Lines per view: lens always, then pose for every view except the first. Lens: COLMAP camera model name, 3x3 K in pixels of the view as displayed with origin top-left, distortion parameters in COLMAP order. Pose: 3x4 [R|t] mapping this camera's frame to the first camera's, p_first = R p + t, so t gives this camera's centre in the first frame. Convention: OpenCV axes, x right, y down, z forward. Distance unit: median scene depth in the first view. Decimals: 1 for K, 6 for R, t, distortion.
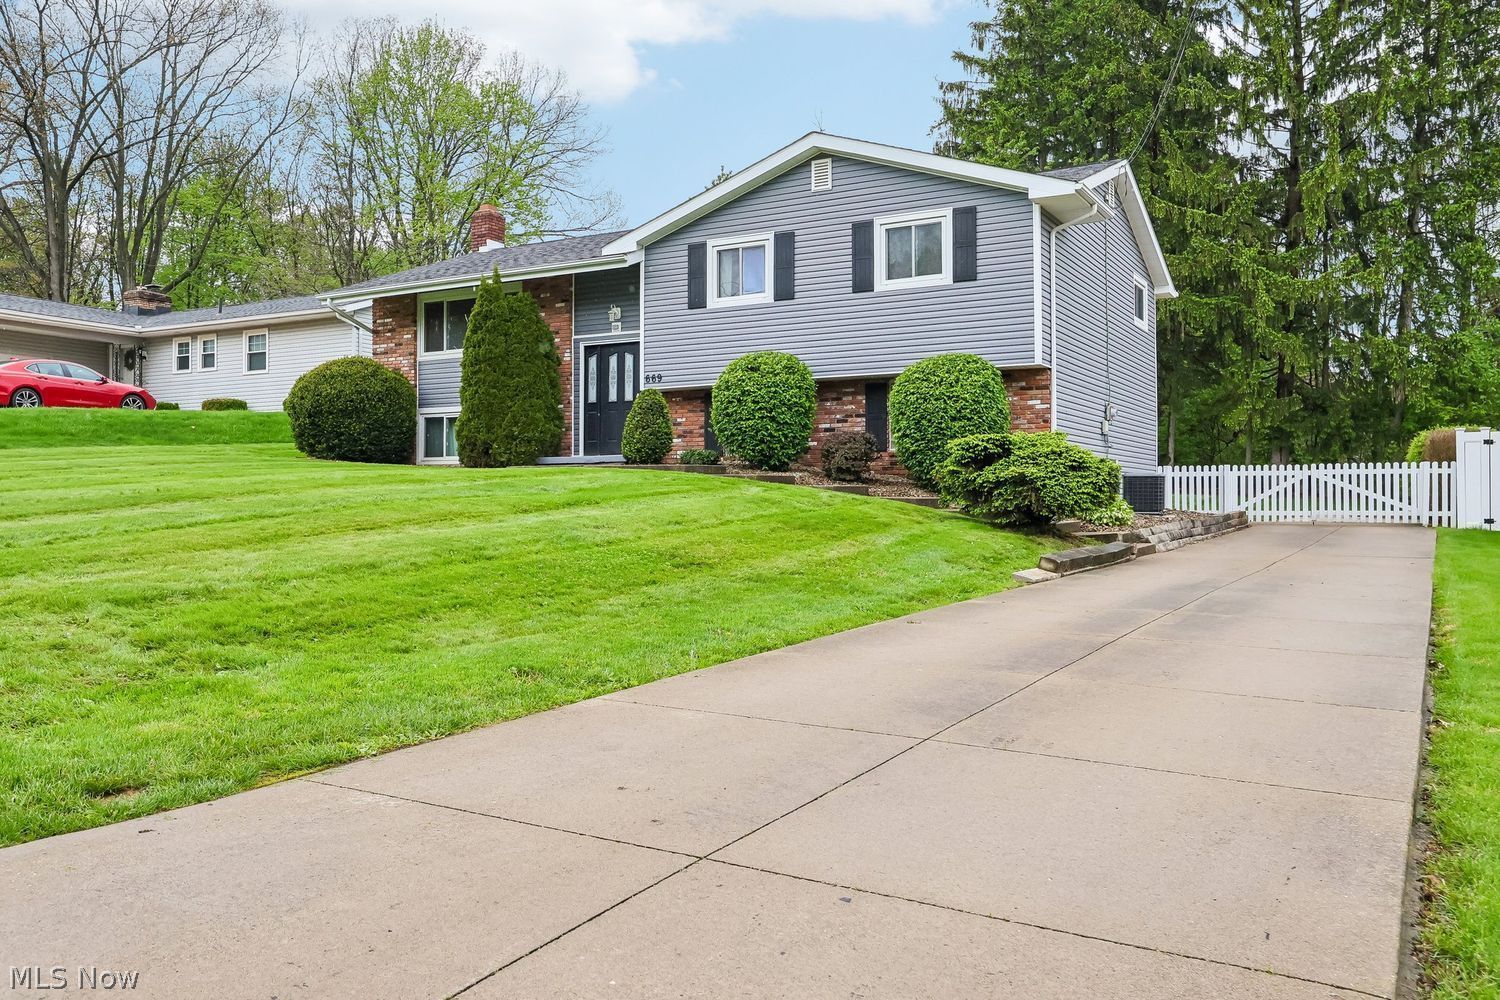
lens RADIAL K [[1192.6, 0, 699.7], [0, 1192.6, 468.7], [0, 0, 1]] dist [-0.002151, 0.005689]
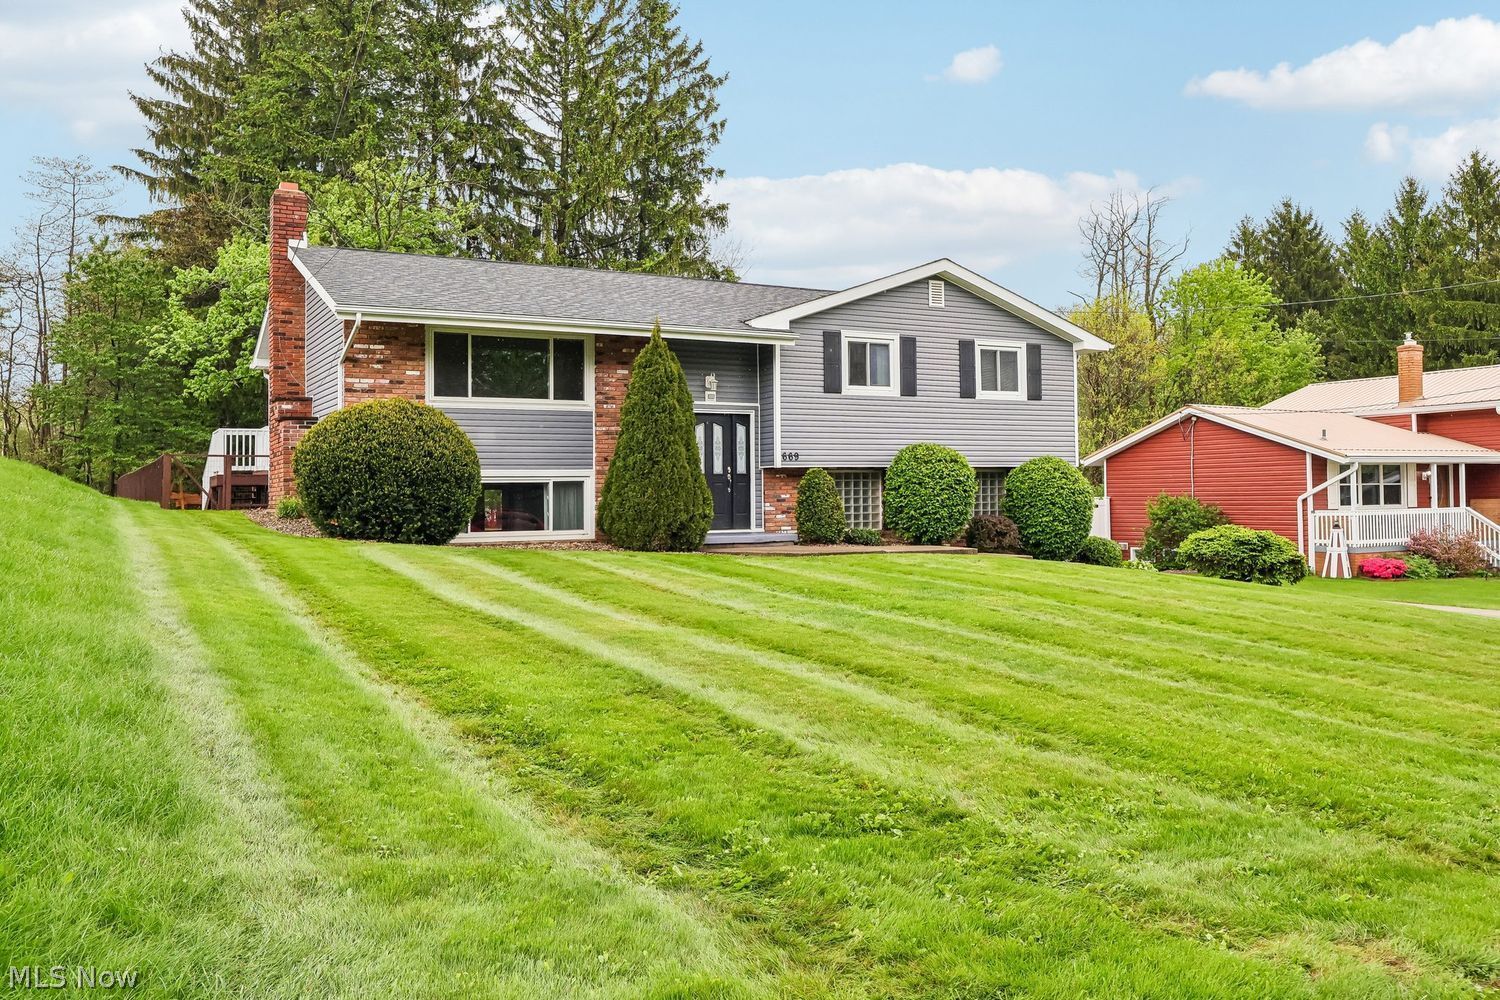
lens RADIAL K [[1192.6, 0, 693.7], [0, 1192.6, 479.6], [0, 0, 1]] dist [-0.002151, 0.005689]
pose [[0.526896, 0.005208, 0.849914, -0.929423], [-0.015507, 0.999874, 0.003486, -0.057254], [-0.849788, -0.015016, 0.526910, 0.525692]]
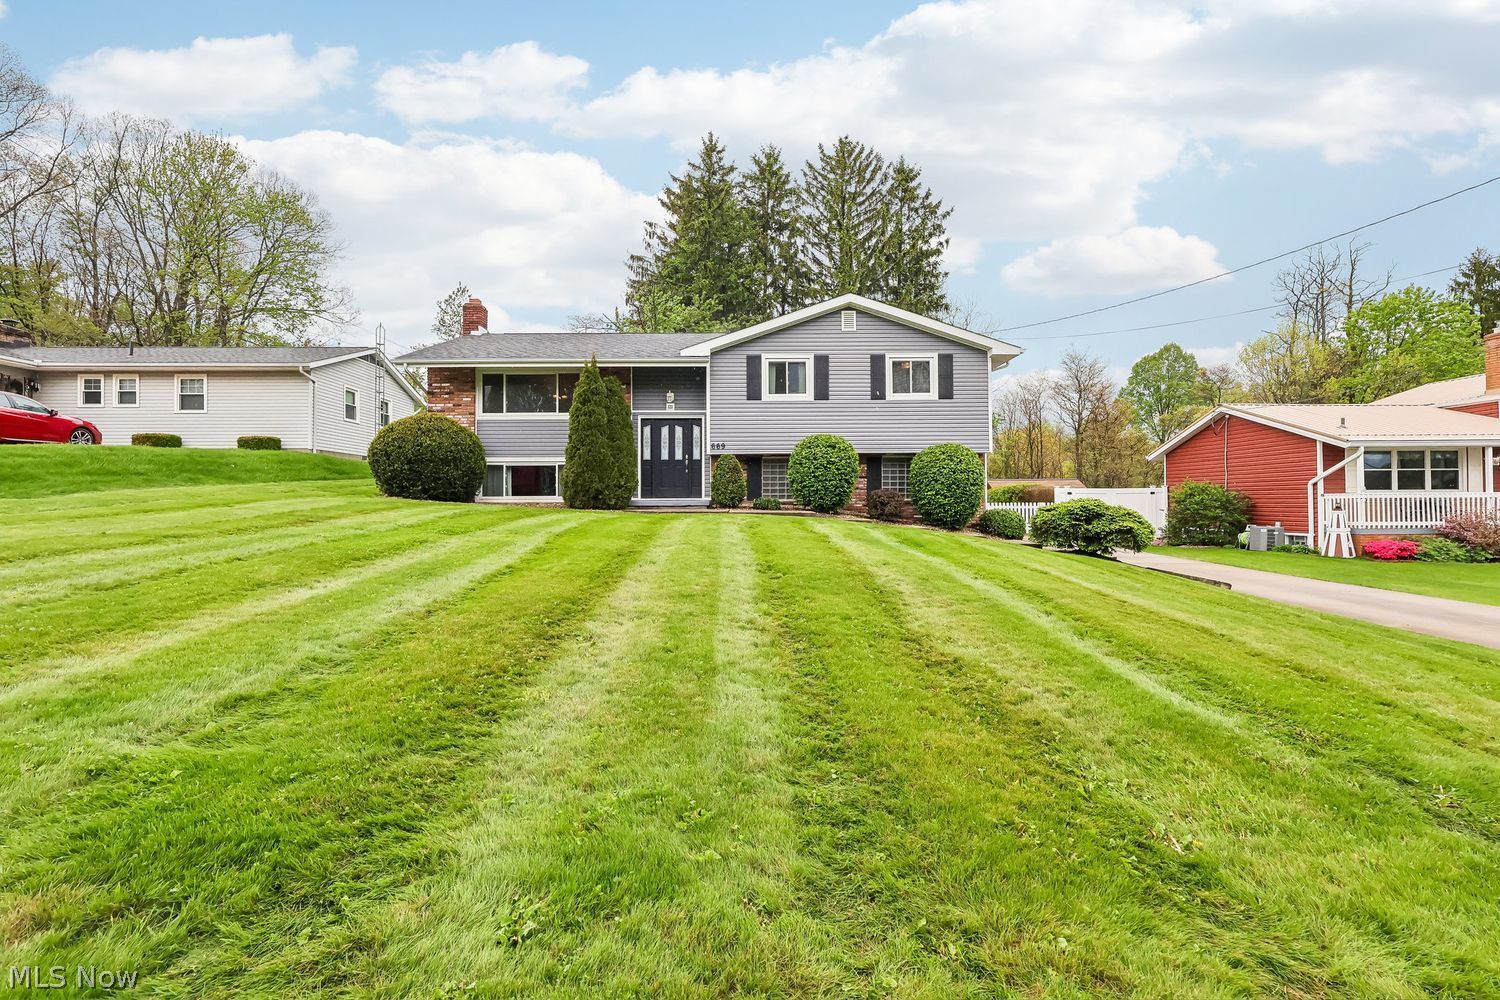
lens RADIAL K [[699.8, 0, 728.4], [0, 699.8, 488.0], [0, 0, 1]] dist [-0.002487, -0.000641]
pose [[0.862661, 0.007989, 0.505720, -0.443232], [-0.012967, 0.999896, 0.006324, -0.030705], [-0.505617, -0.012013, 0.862675, 0.266877]]
